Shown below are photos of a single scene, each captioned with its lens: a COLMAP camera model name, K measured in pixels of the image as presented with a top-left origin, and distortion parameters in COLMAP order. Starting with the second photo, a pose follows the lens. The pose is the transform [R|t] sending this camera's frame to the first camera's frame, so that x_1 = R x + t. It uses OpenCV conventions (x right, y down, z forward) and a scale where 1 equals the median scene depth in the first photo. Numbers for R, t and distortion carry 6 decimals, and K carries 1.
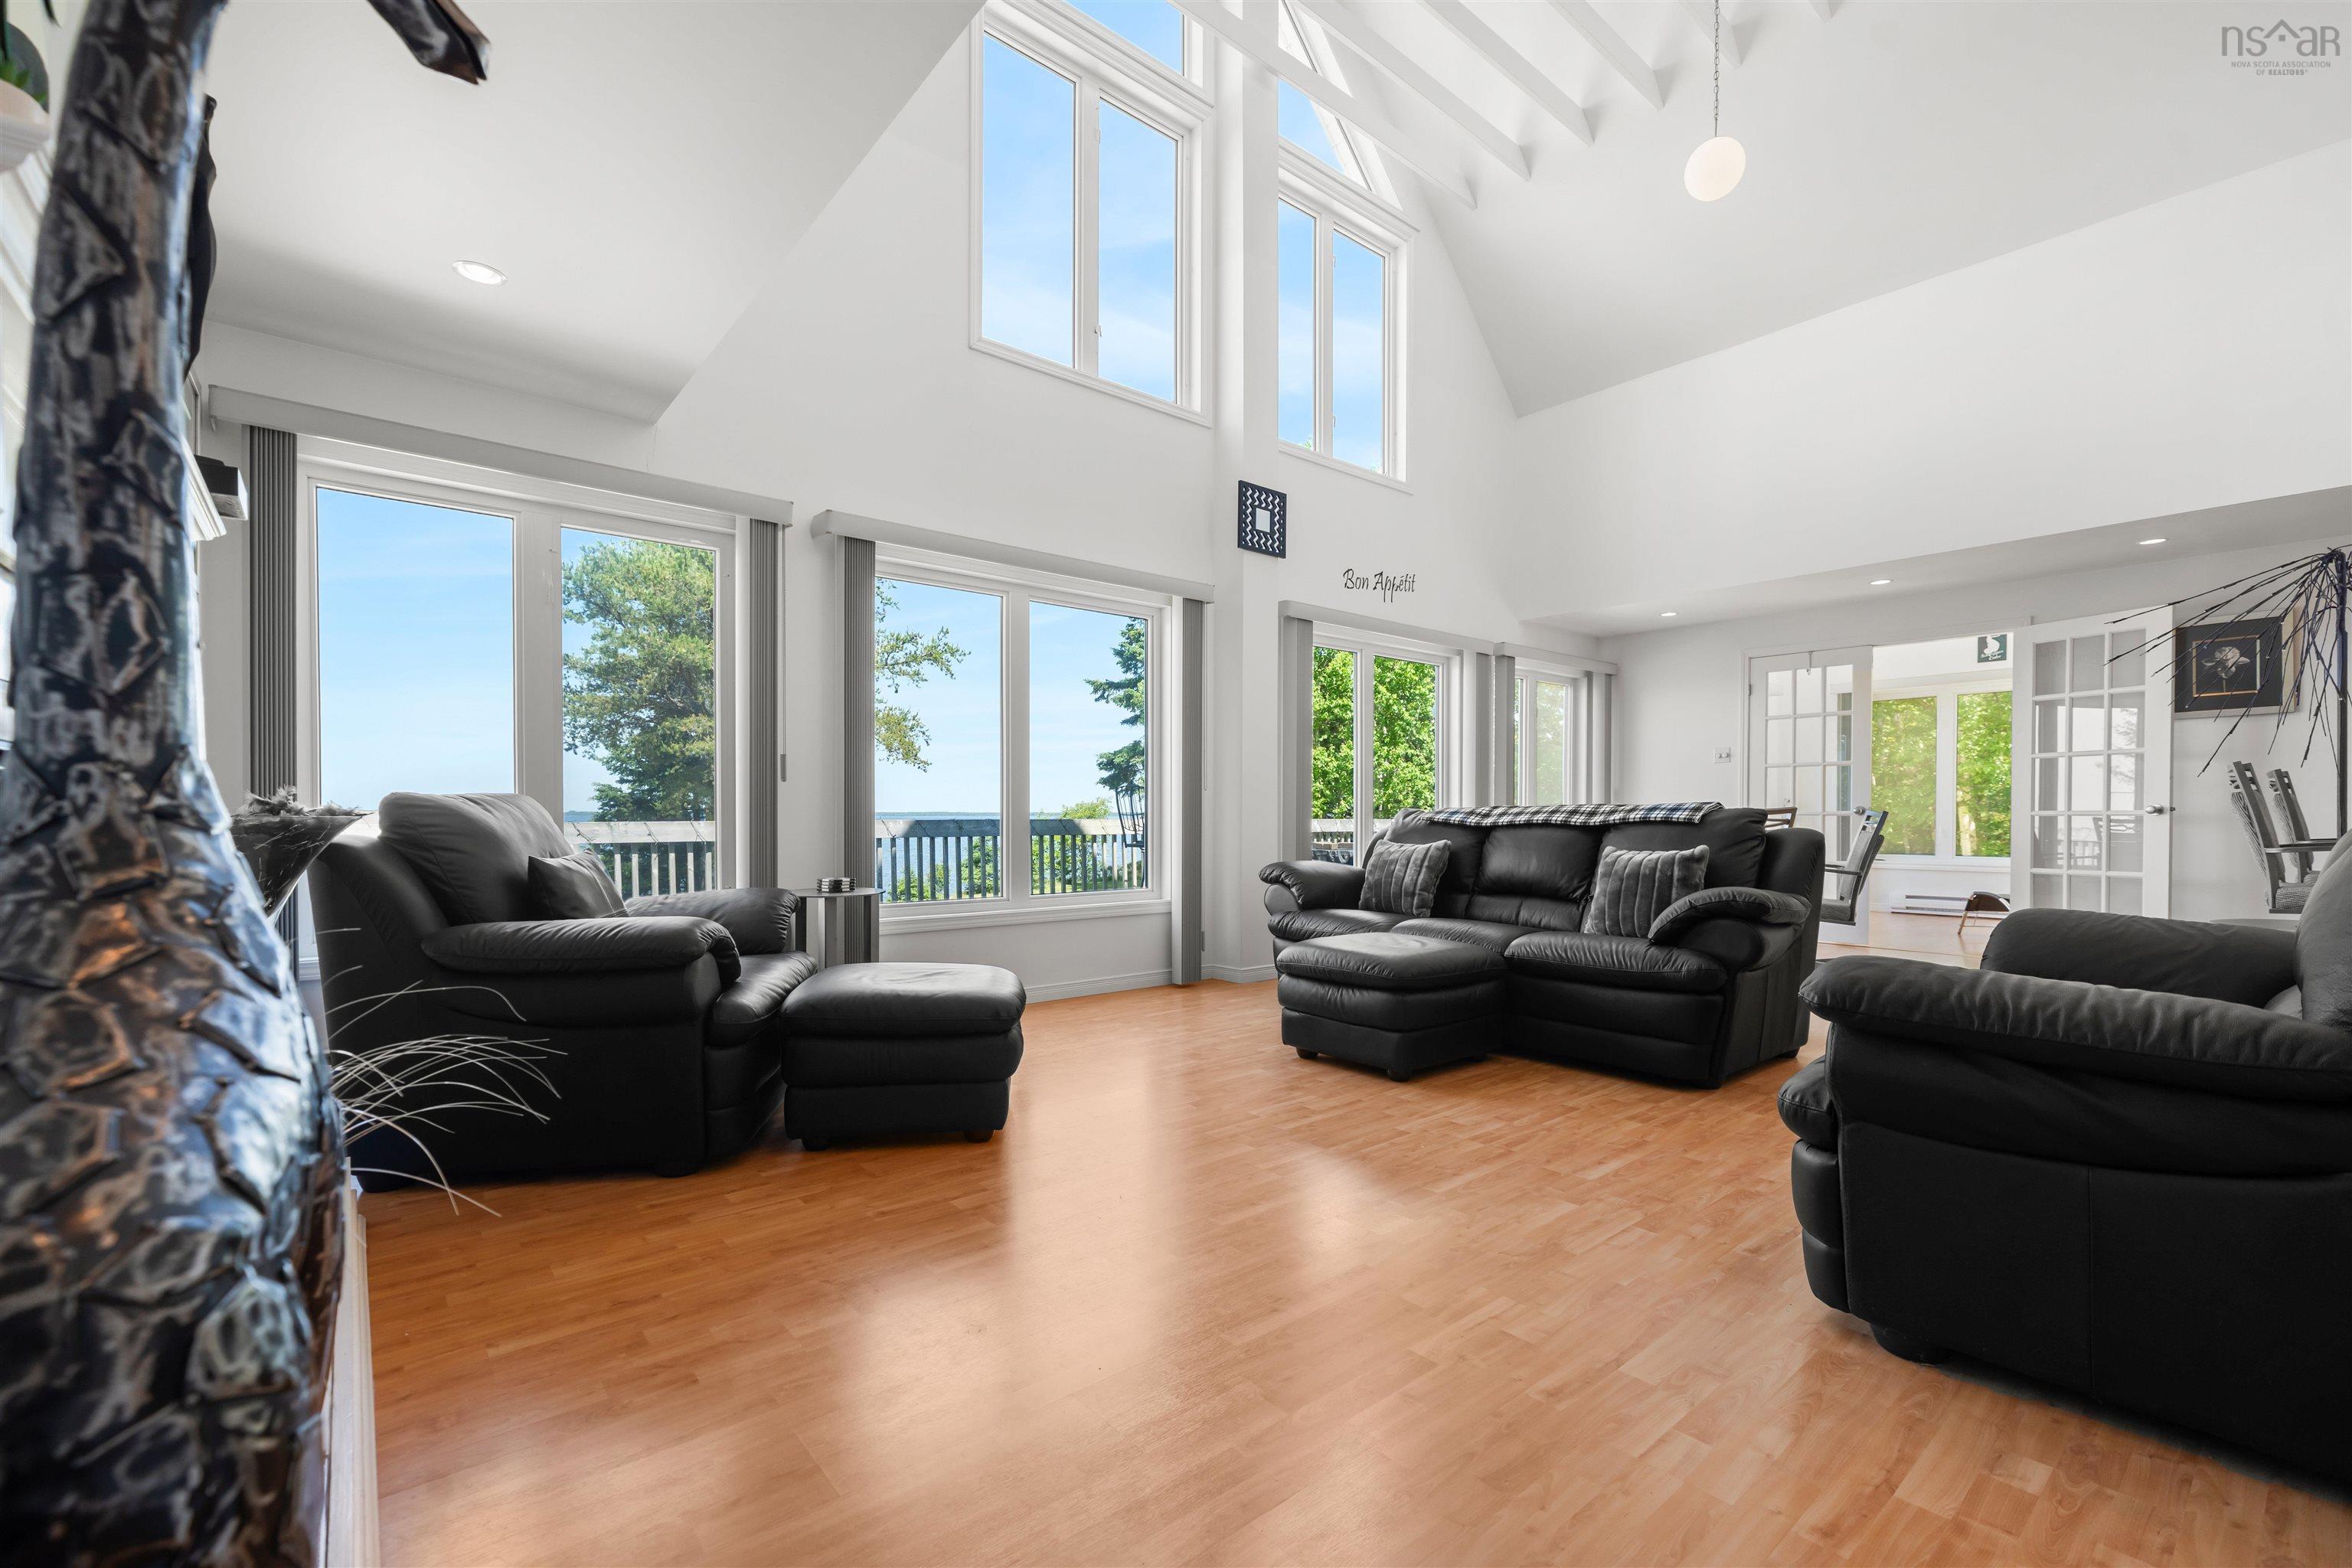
lens RADIAL K [[993.4, 0, 1167.7], [0, 993.4, 827.5], [0, 0, 1]] dist [-0.000307, 0.000226]
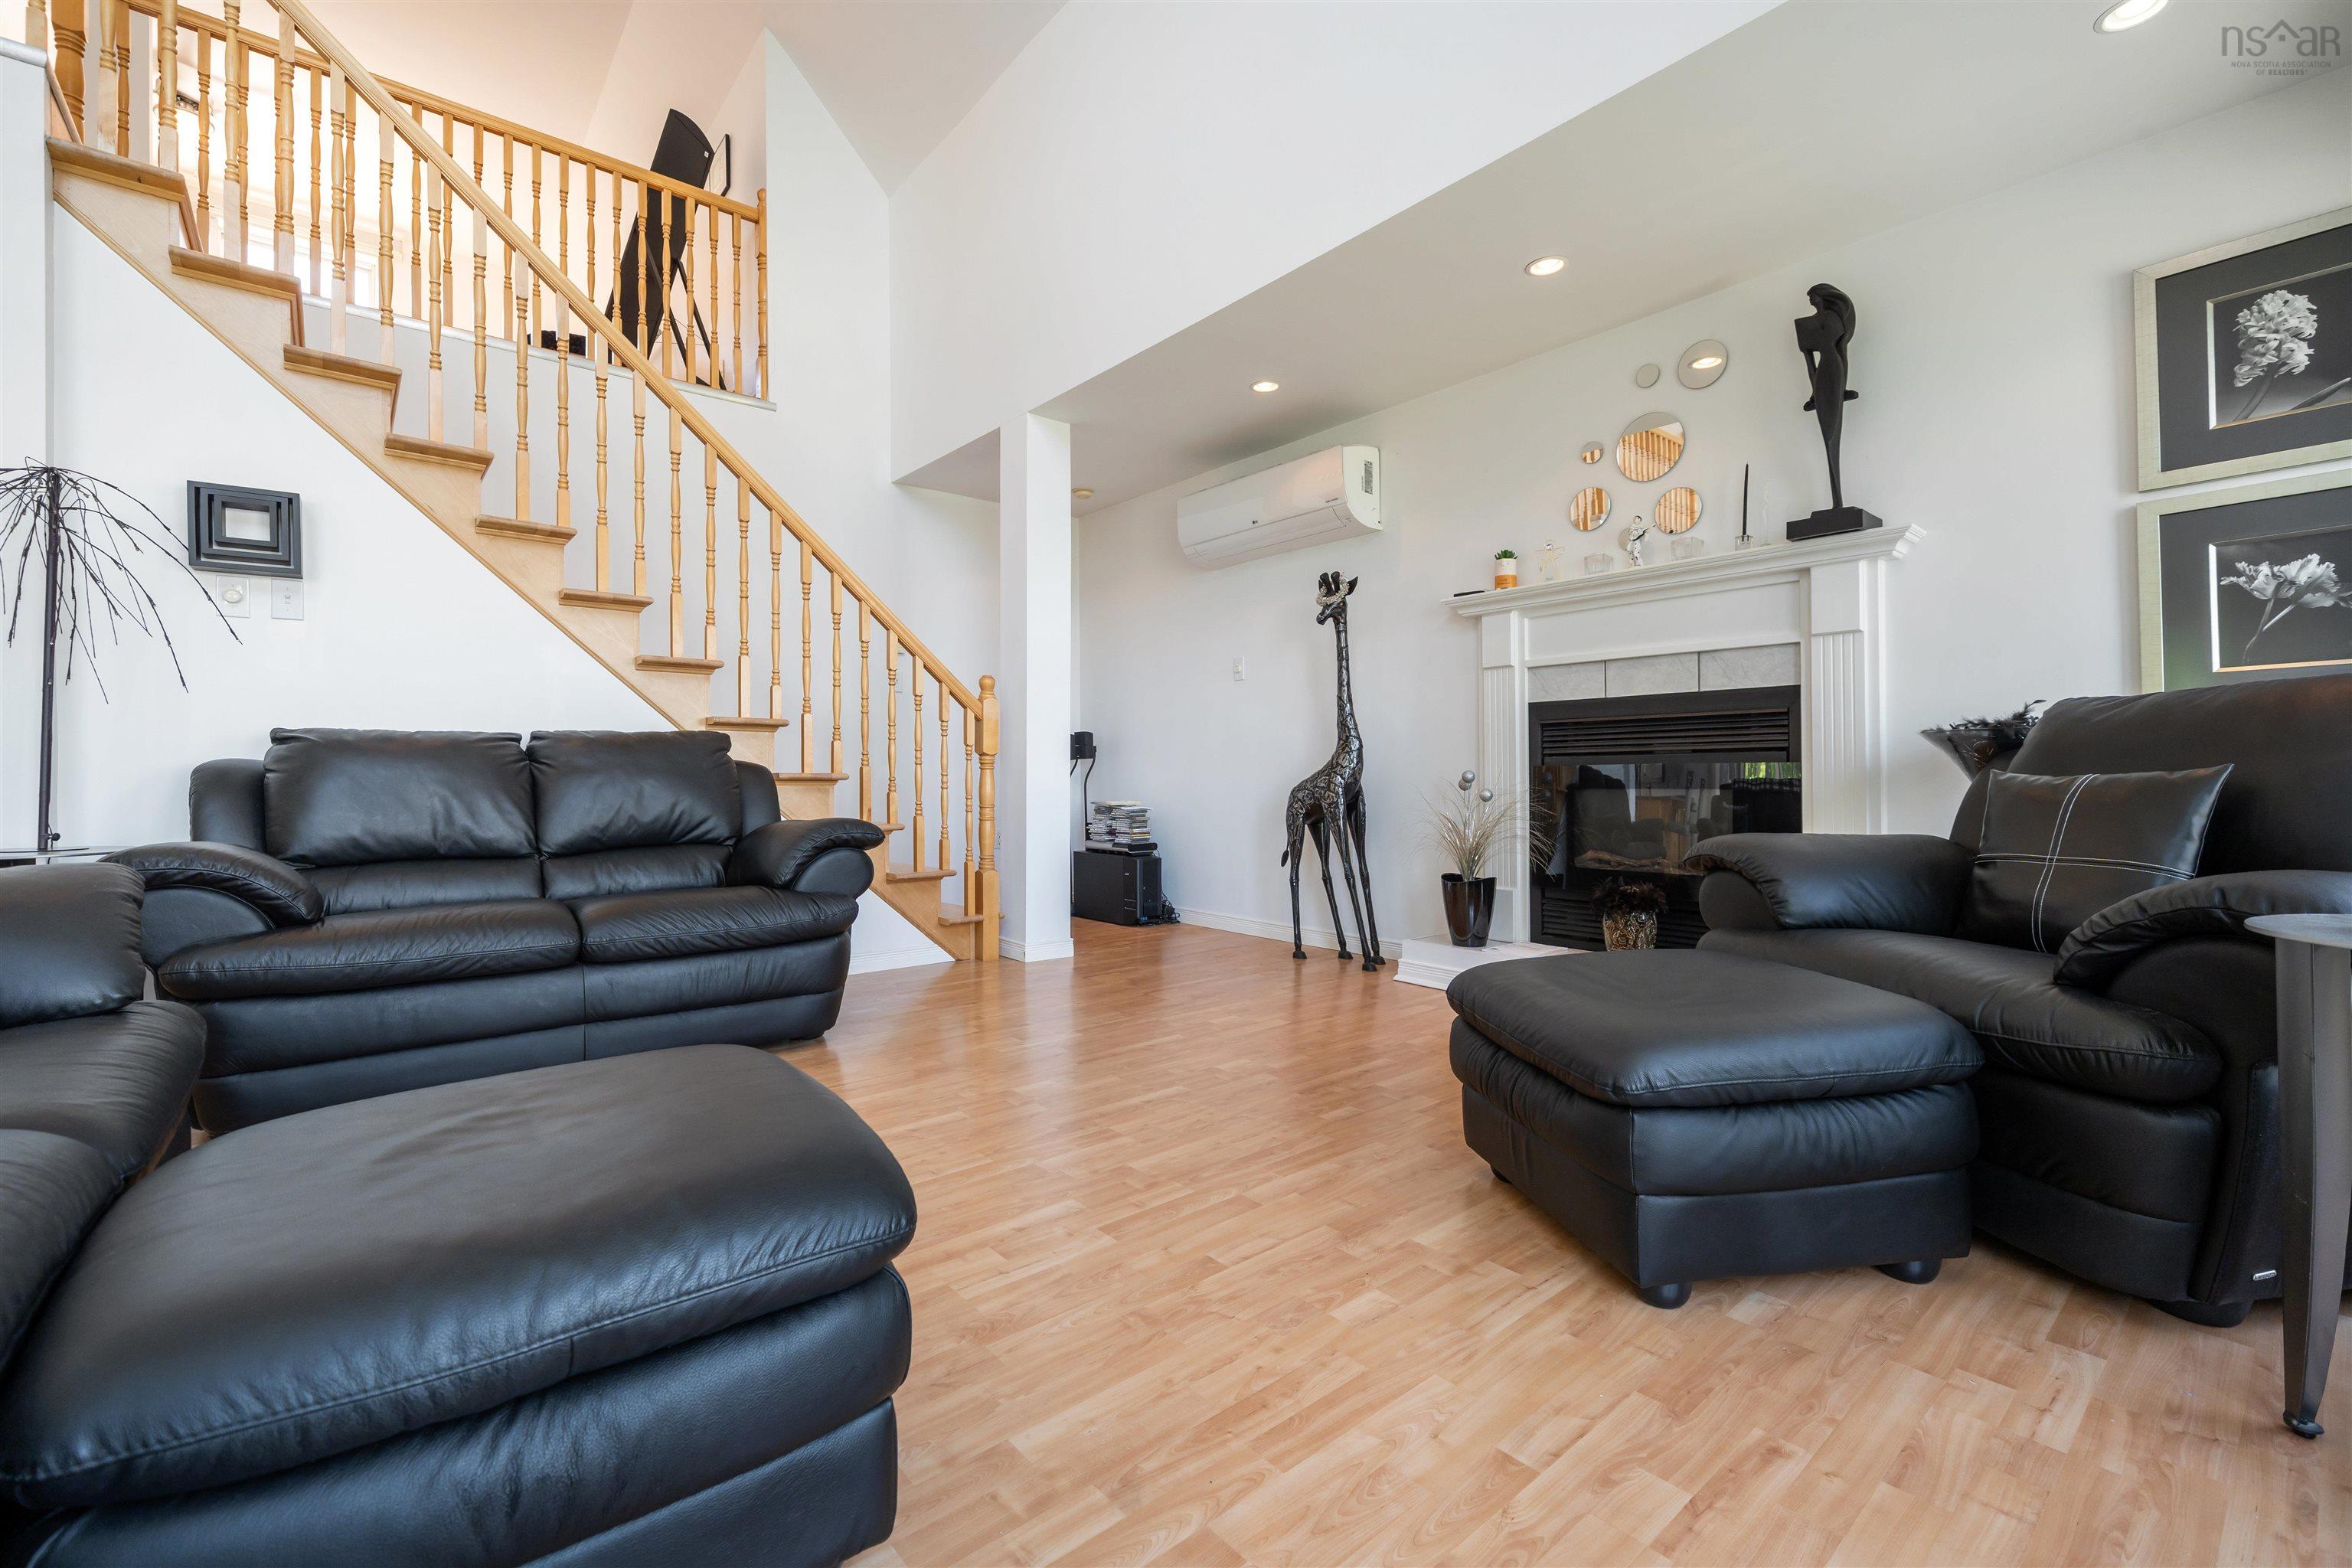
lens RADIAL K [[992.6, 0, 1175.6], [0, 992.6, 767.7], [0, 0, 1]] dist [0.003069, -0.000132]
pose [[-0.999897, 0.005625, -0.013182, 0.042370], [0.005547, 0.999967, 0.005907, 0.012571], [0.013214, 0.005833, -0.999896, 1.246086]]
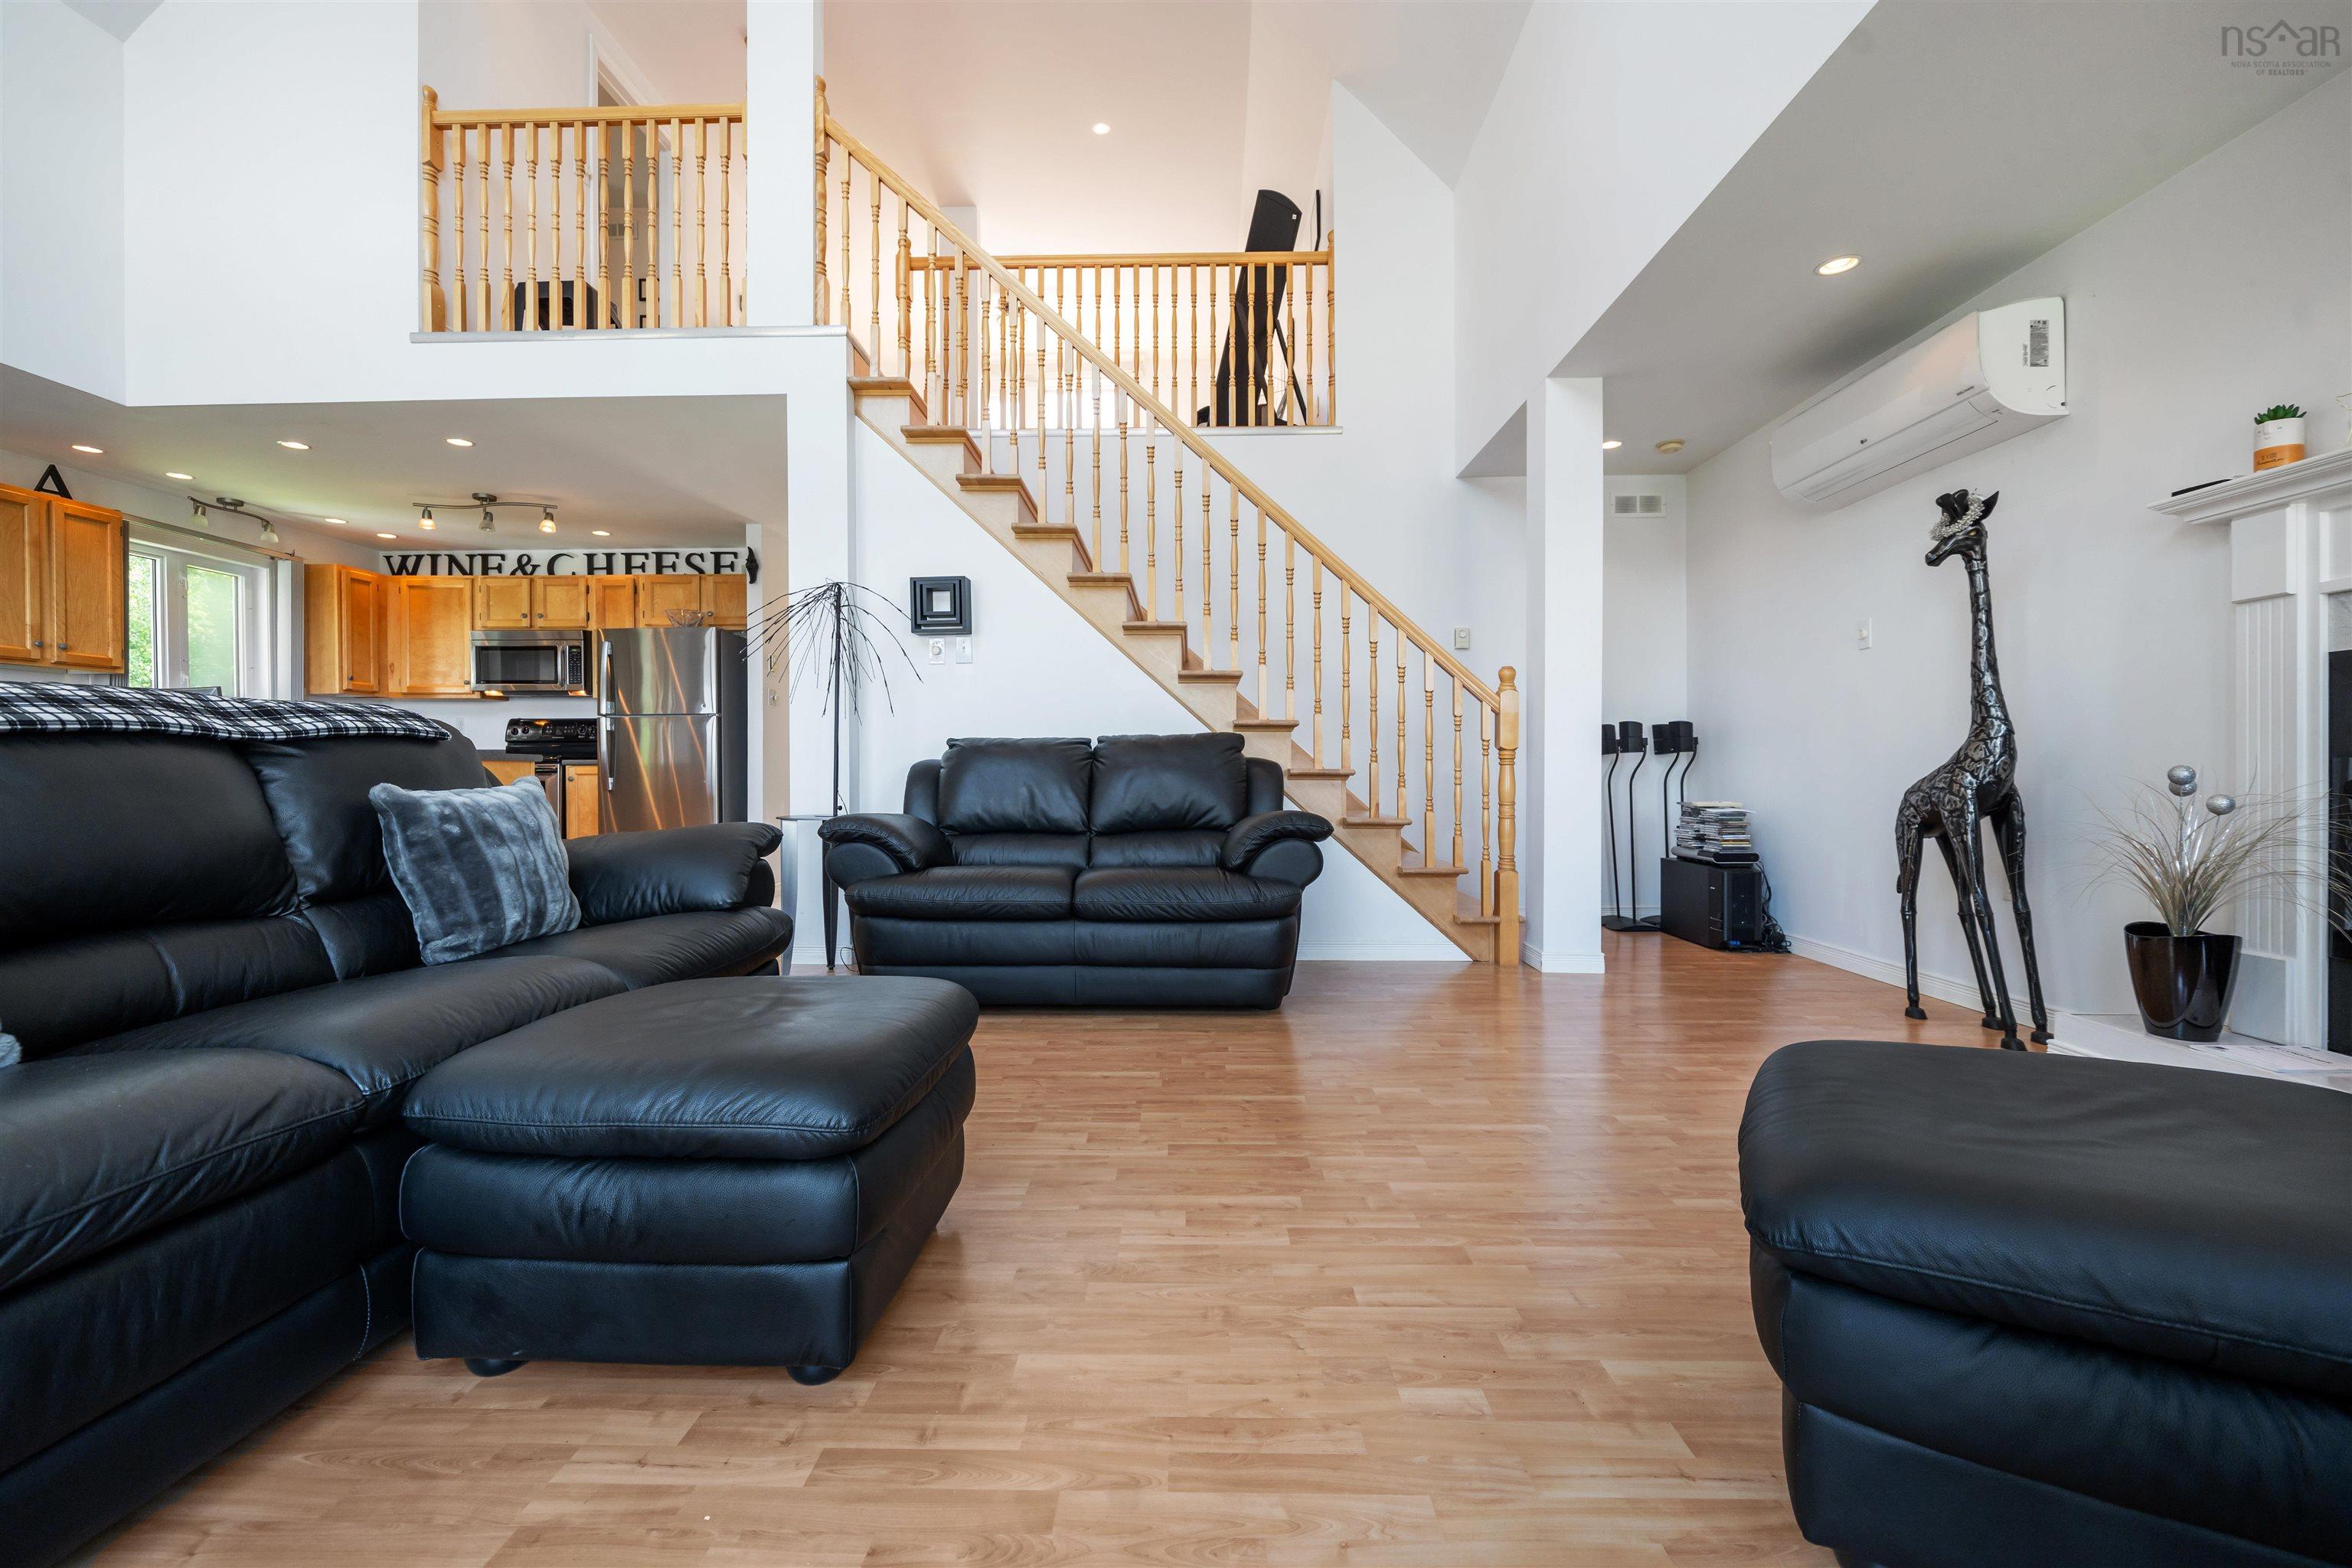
lens RADIAL K [[991.8, 0, 1176.9], [0, 991.8, 775.0], [0, 0, 1]] dist [0.000826, 0.000182]
pose [[-0.759347, 0.000846, 0.650685, -0.185383], [0.011346, 0.999864, 0.011942, 0.013981], [-0.650586, 0.016451, -0.759254, 1.162982]]
